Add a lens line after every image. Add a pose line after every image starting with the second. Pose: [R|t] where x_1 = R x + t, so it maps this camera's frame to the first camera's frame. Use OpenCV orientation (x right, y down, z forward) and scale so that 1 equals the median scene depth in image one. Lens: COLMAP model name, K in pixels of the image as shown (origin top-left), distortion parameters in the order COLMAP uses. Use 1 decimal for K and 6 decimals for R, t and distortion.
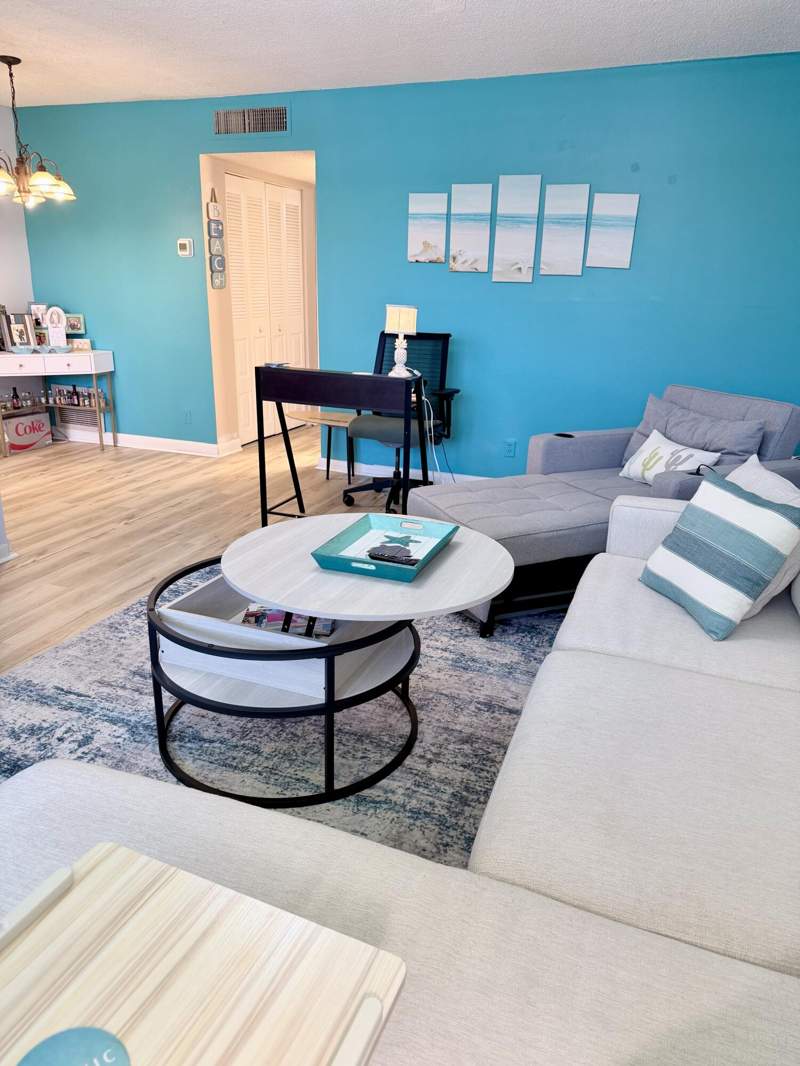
lens RADIAL K [[750.8, 0, 400.0], [0, 750.8, 533.0], [0, 0, 1]] dist [0.053017, -0.114555]
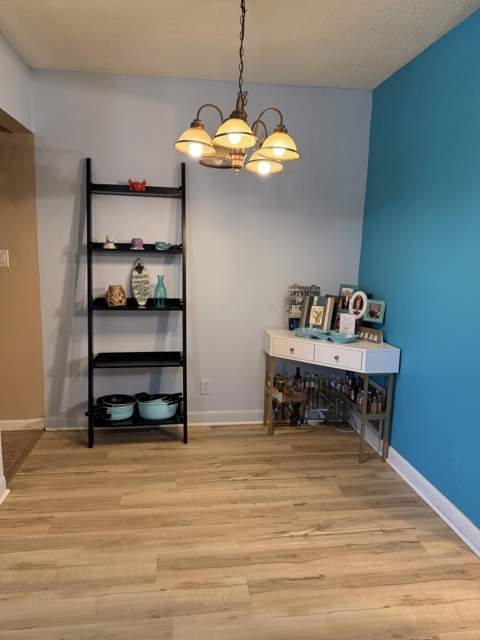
lens RADIAL K [[452.9, 0, 240.7], [0, 452.9, 316.3], [0, 0, 1]] dist [0.087503, -0.115065]
pose [[0.467622, 0.127711, -0.874654, -0.042257], [-0.287825, 0.957580, -0.014062, -0.230742], [0.835755, 0.258323, 0.484544, 0.647970]]
